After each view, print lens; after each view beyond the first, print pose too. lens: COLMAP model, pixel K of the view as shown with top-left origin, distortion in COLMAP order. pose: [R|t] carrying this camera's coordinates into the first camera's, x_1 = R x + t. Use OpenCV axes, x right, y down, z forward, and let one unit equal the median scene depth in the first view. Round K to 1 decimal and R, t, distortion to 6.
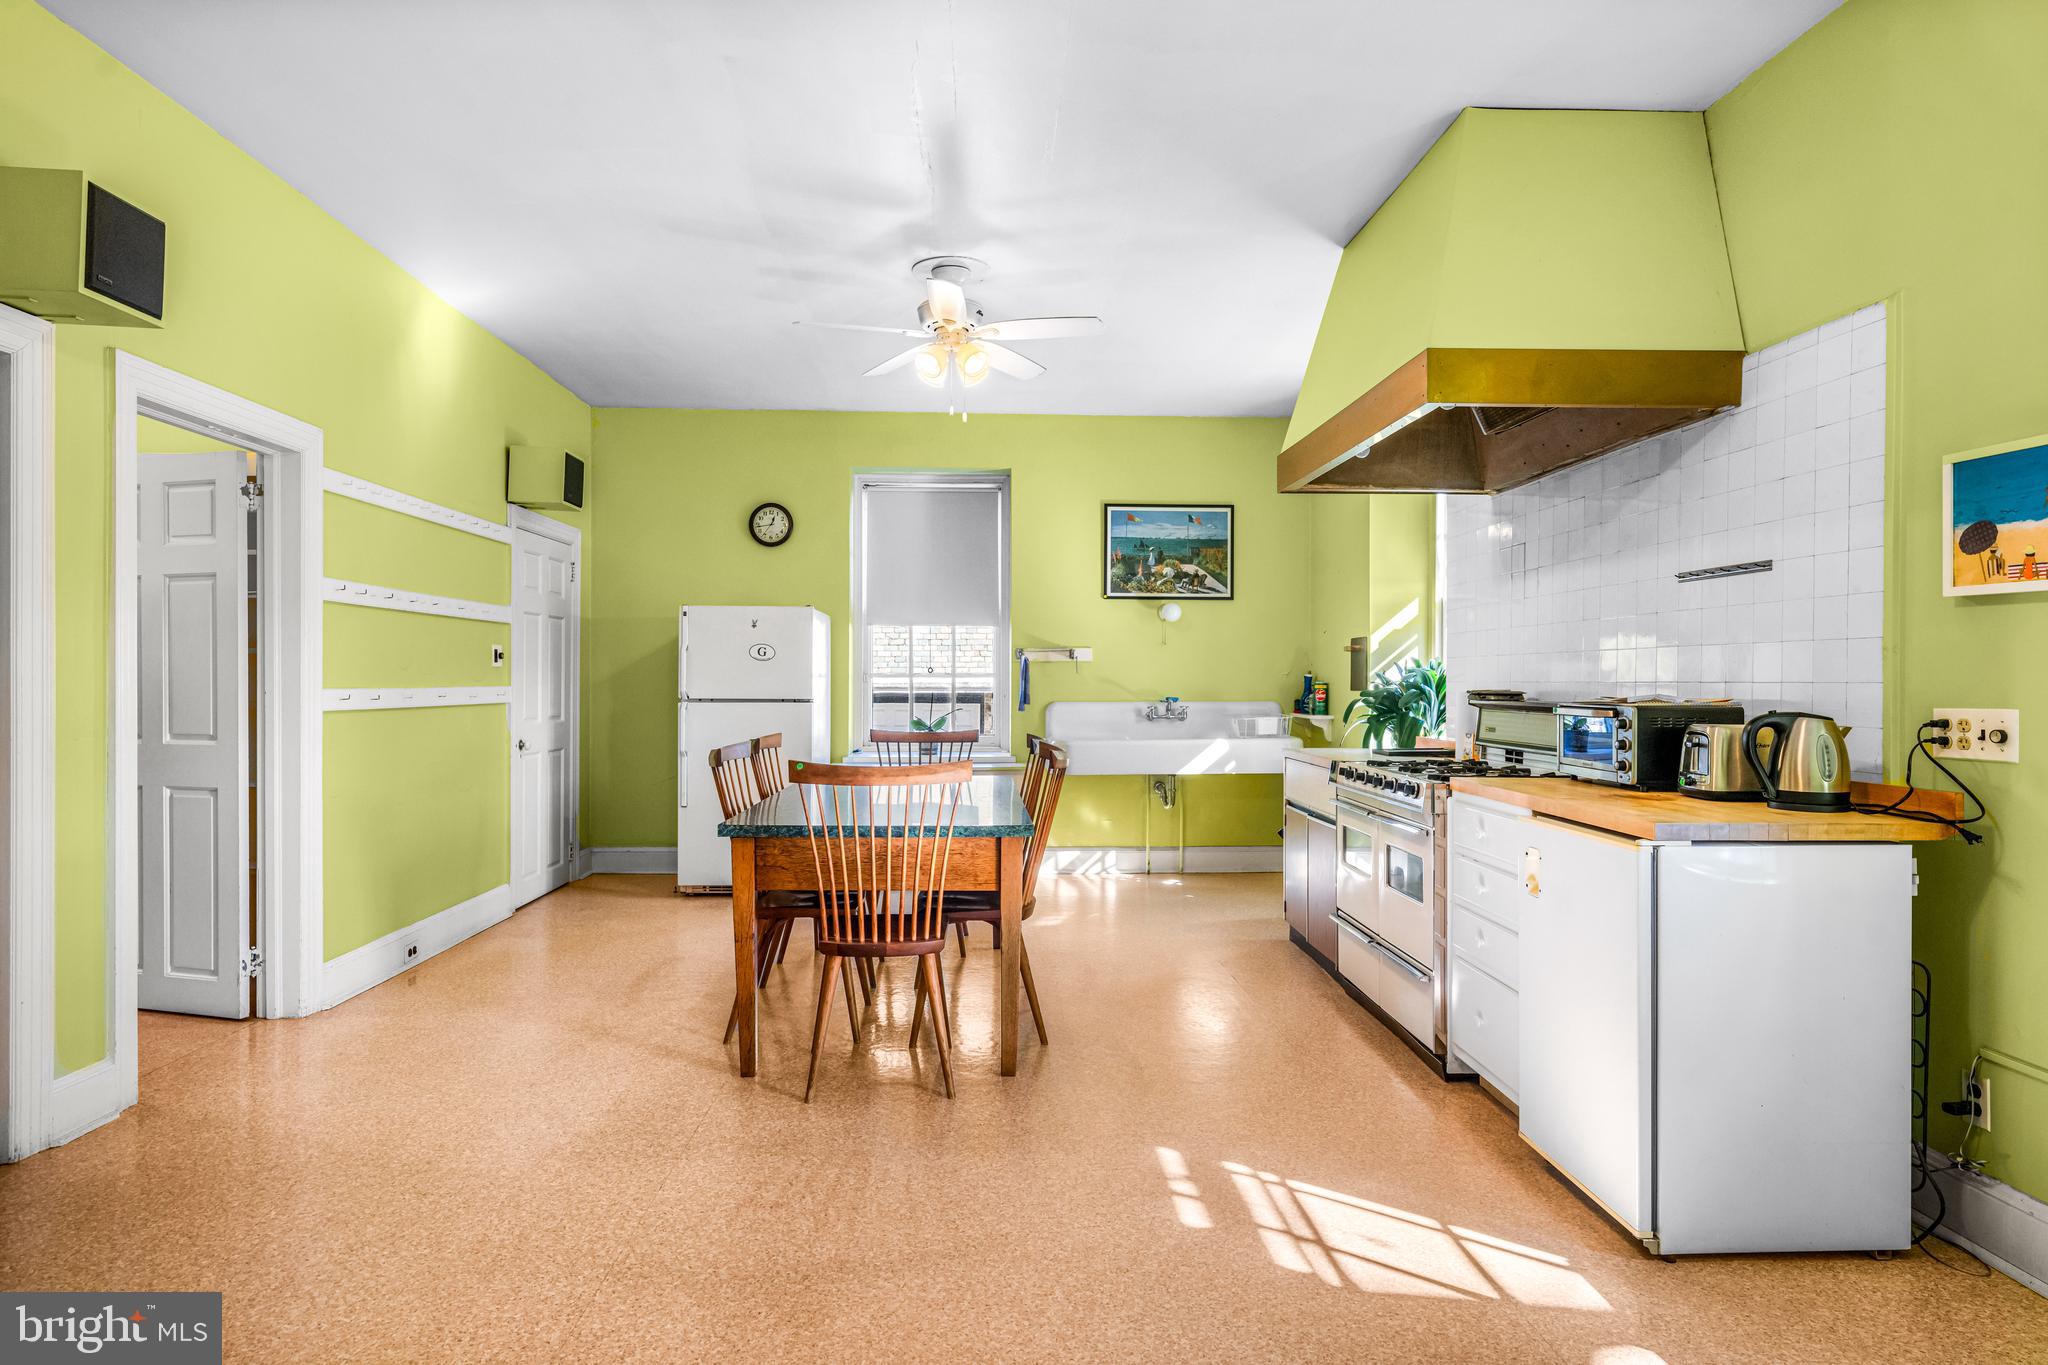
lens RADIAL K [[1163.5, 0, 1022.6], [0, 1163.5, 682.5], [0, 0, 1]] dist [0.007288, 0.003396]
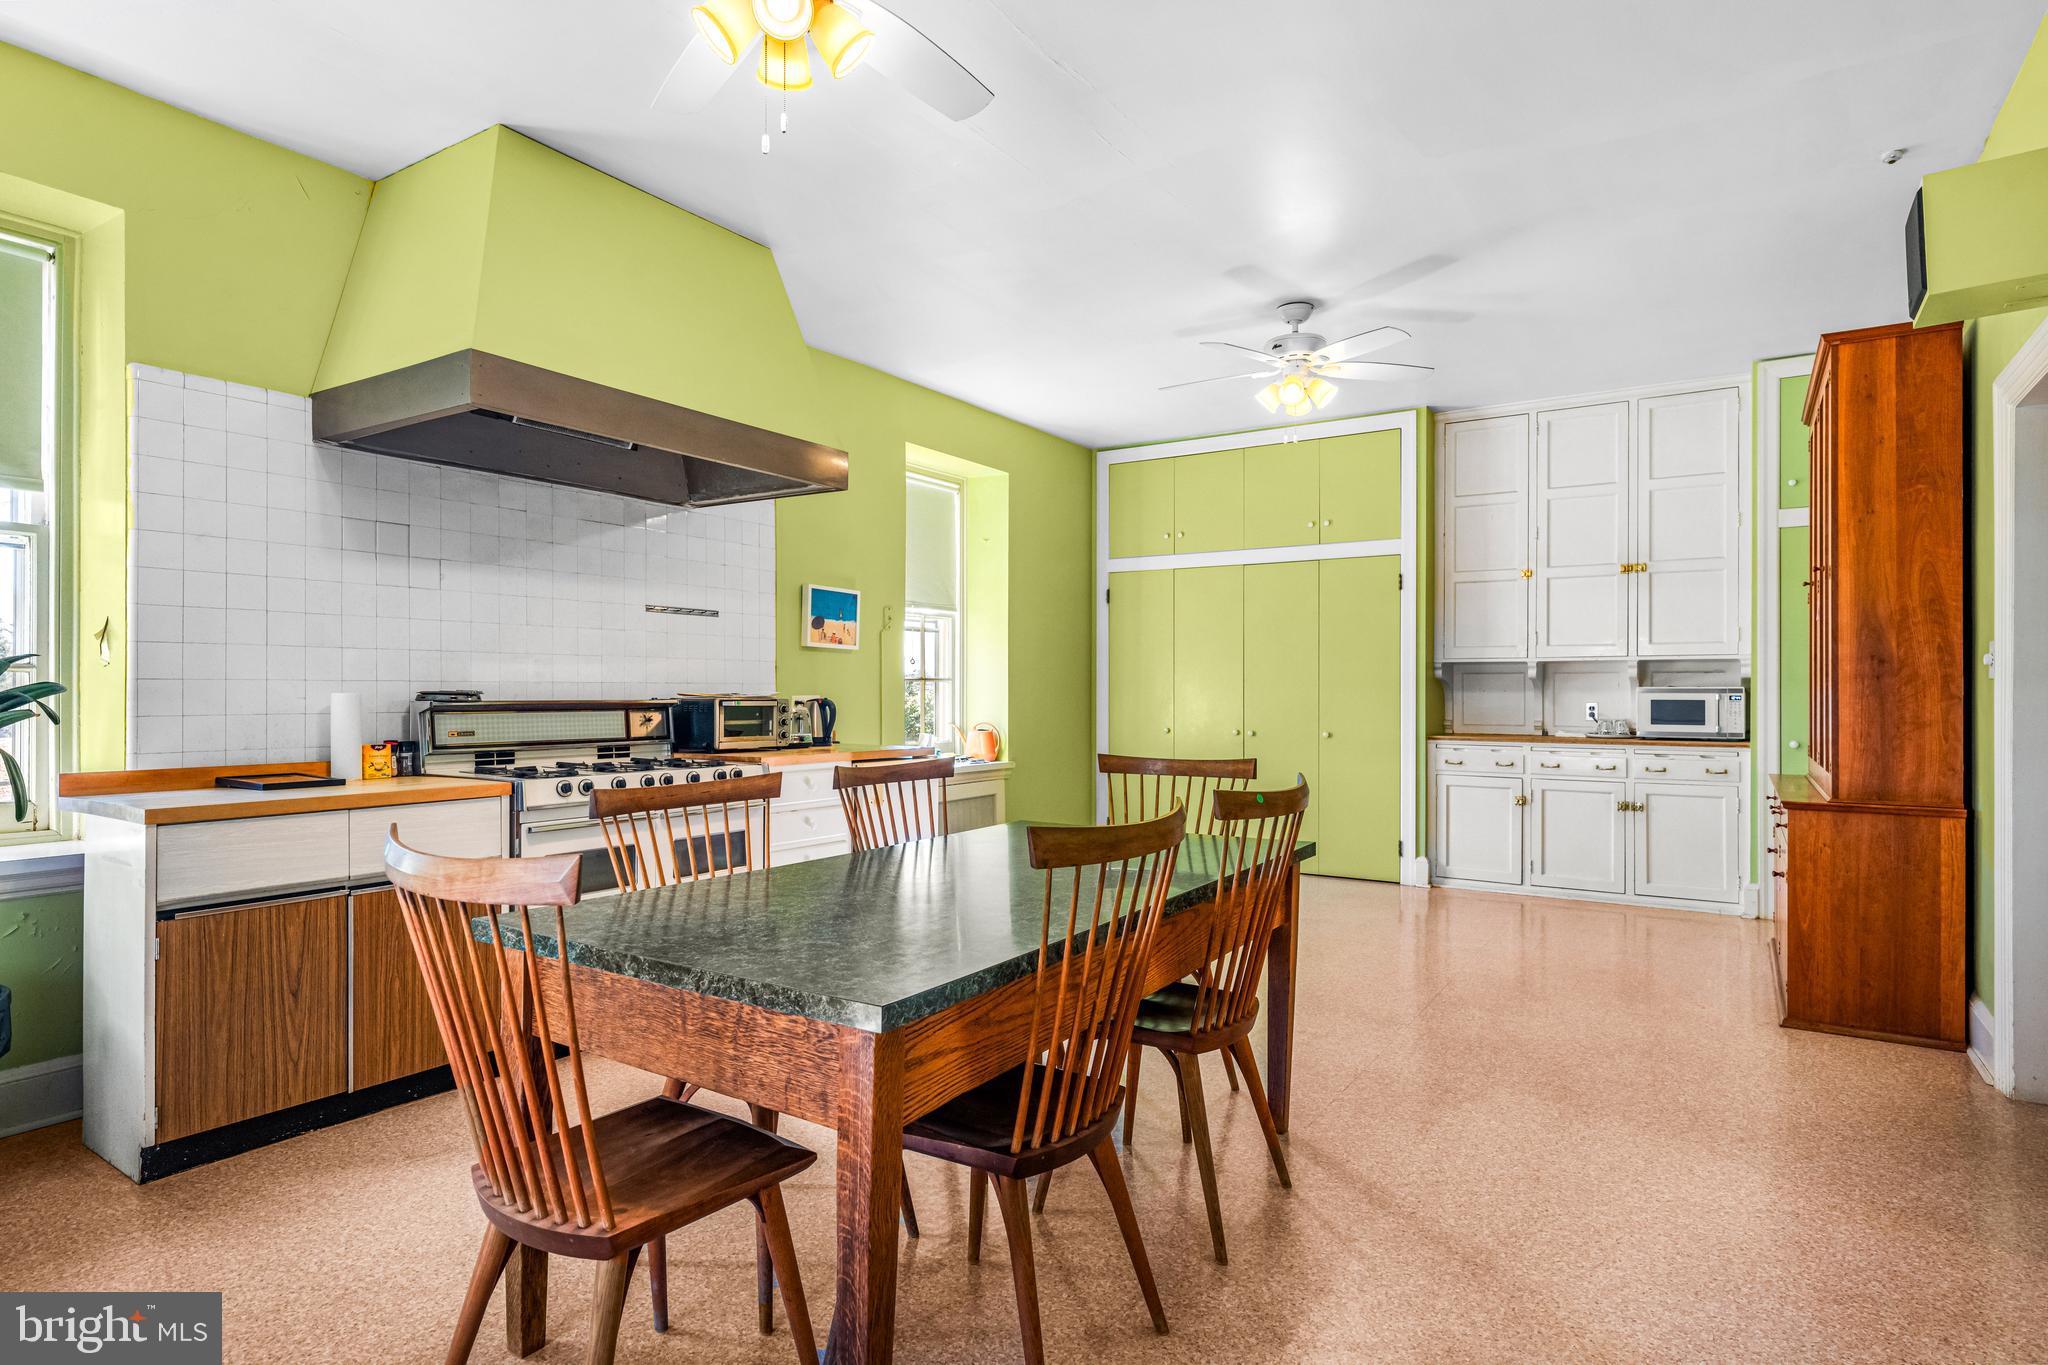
lens RADIAL K [[1107.4, 0, 1024.1], [0, 1107.4, 686.6], [0, 0, 1]] dist [-0.000377, 0.000016]
pose [[-0.820337, -0.002186, 0.571876, -0.629417], [-0.002553, 0.999997, 0.000161, 0.002708], [-0.571875, -0.001328, -0.820340, 2.038832]]
